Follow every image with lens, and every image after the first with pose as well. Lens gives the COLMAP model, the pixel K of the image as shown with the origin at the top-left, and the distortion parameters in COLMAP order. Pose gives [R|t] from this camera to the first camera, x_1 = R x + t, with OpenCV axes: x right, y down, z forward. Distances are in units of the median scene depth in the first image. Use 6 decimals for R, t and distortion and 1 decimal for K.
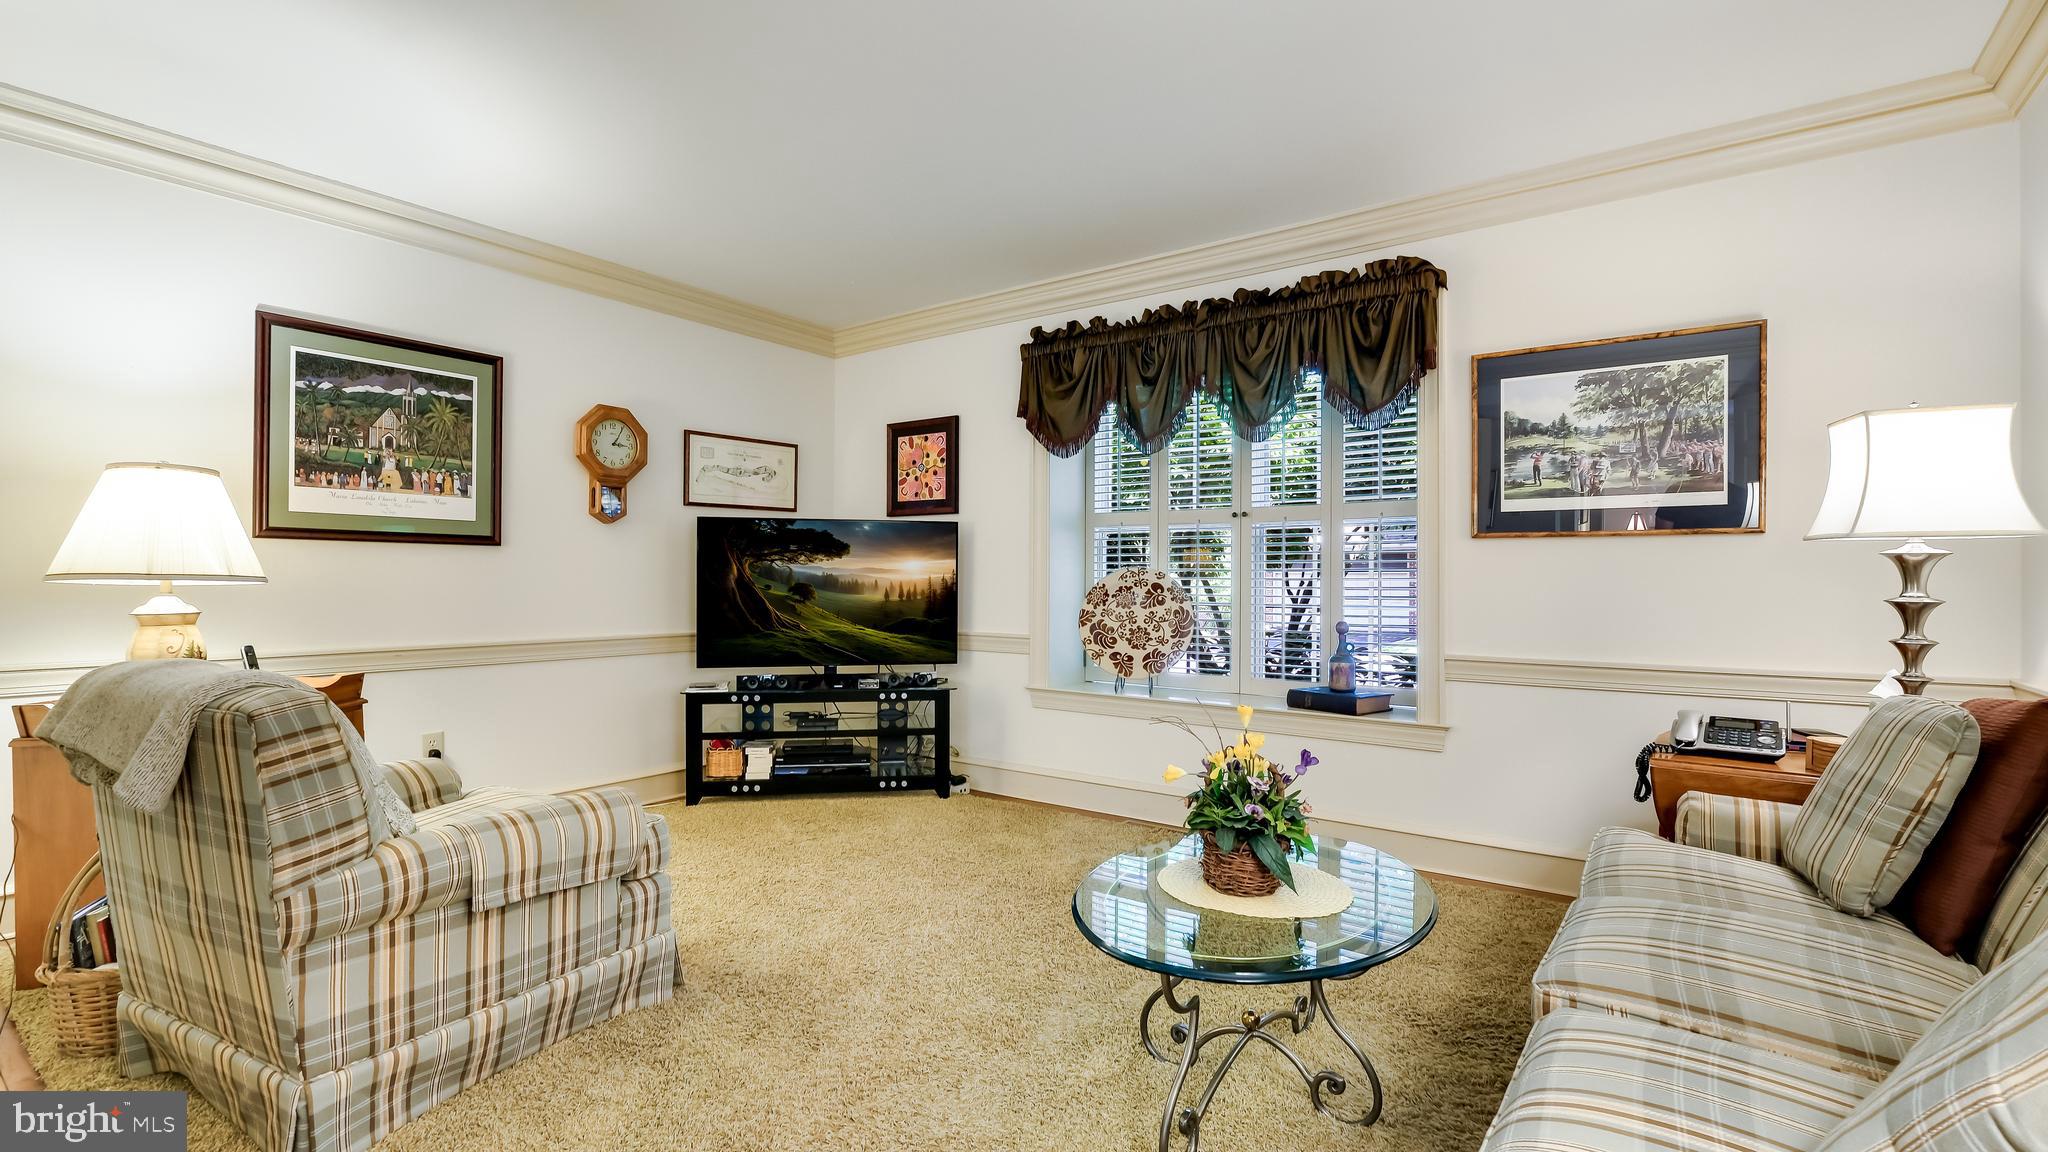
lens RADIAL K [[913.3, 0, 1014.0], [0, 913.3, 574.9], [0, 0, 1]] dist [-0.018005, 0.005647]
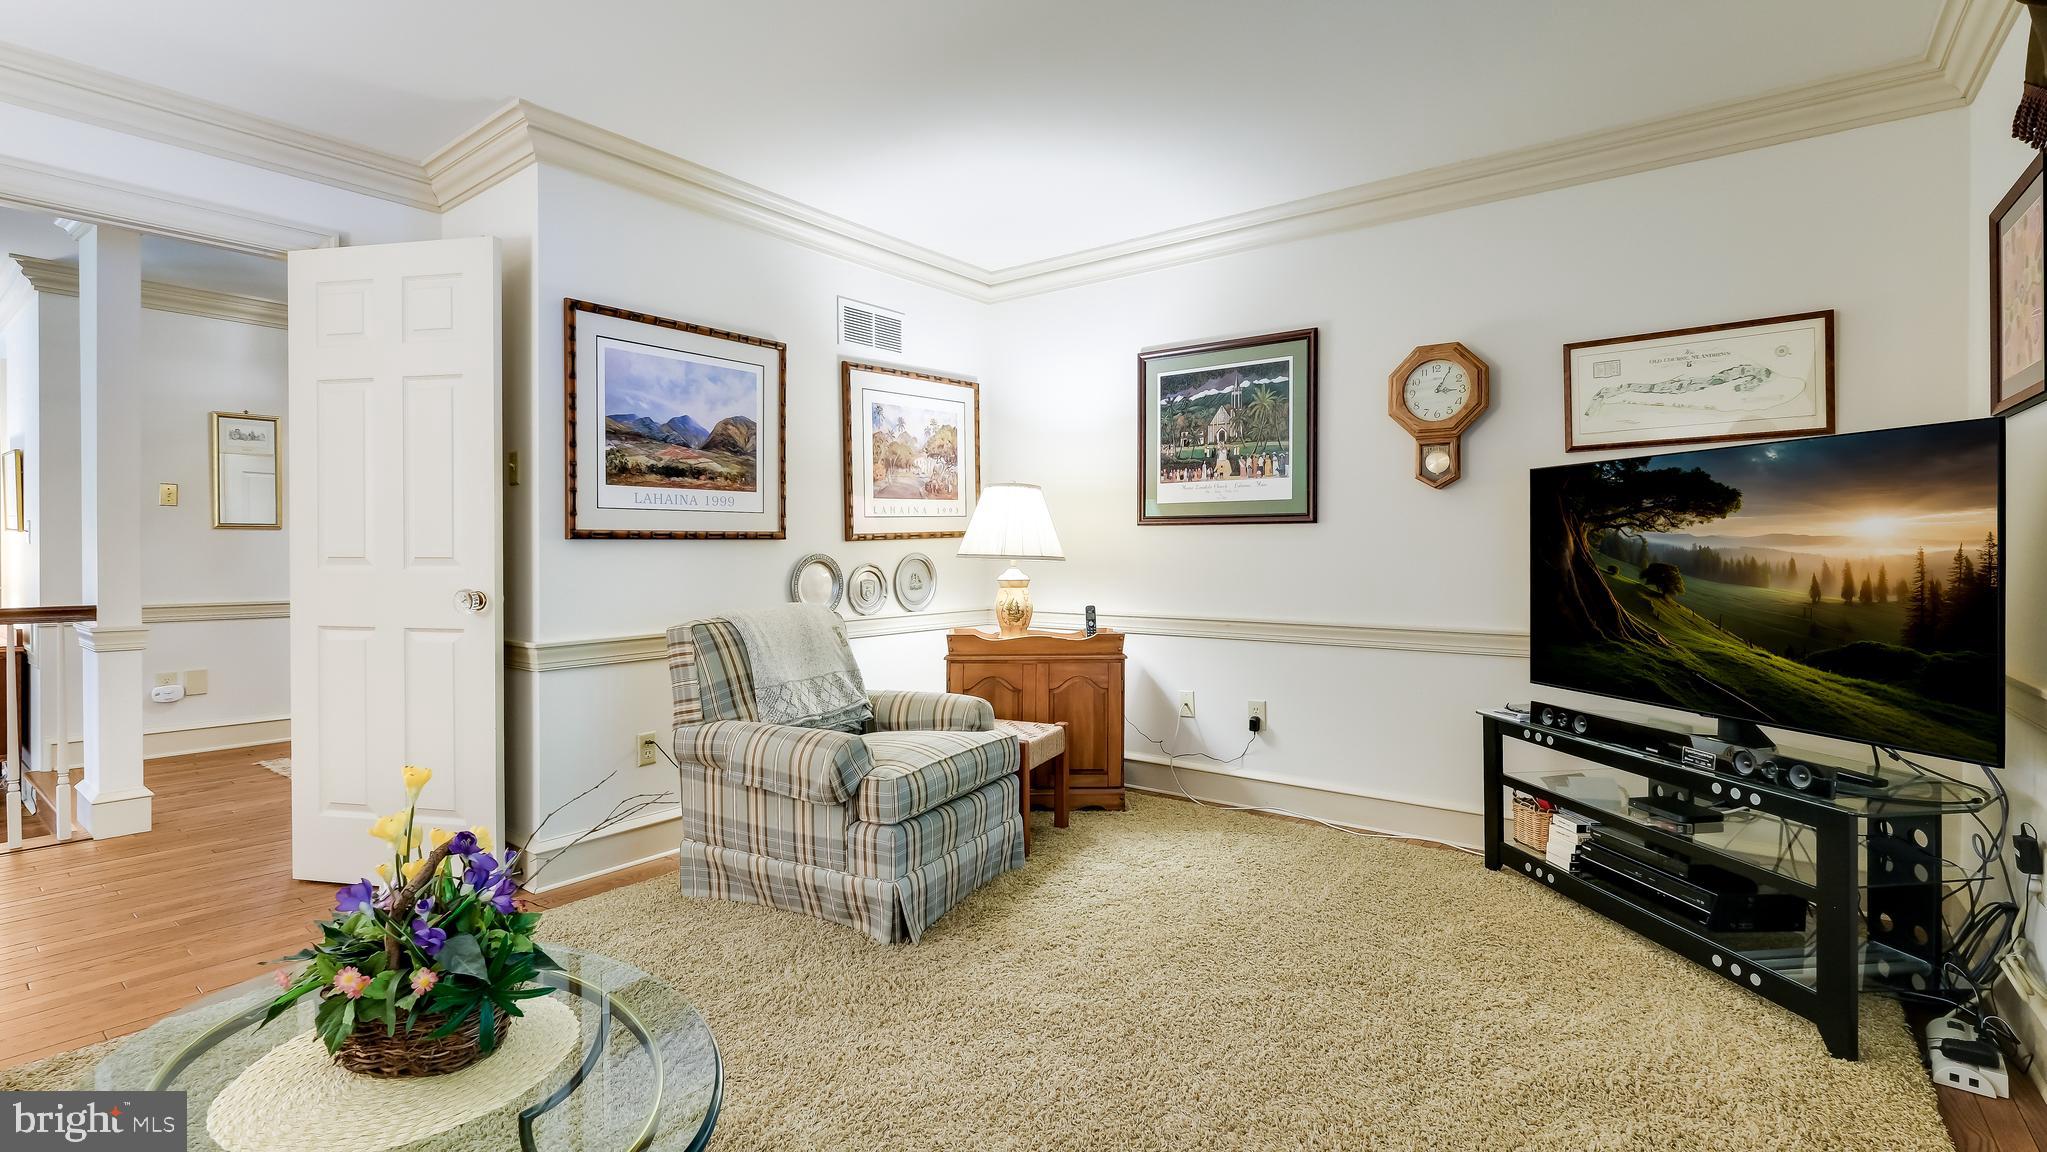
lens RADIAL K [[912.9, 0, 1016.0], [0, 912.9, 561.7], [0, 0, 1]] dist [-0.018005, 0.005647]
pose [[-0.025426, 0.004822, -0.999665, 0.415080], [0.004722, 0.999978, 0.004703, 0.003384], [0.999666, -0.004600, -0.025448, 0.707298]]
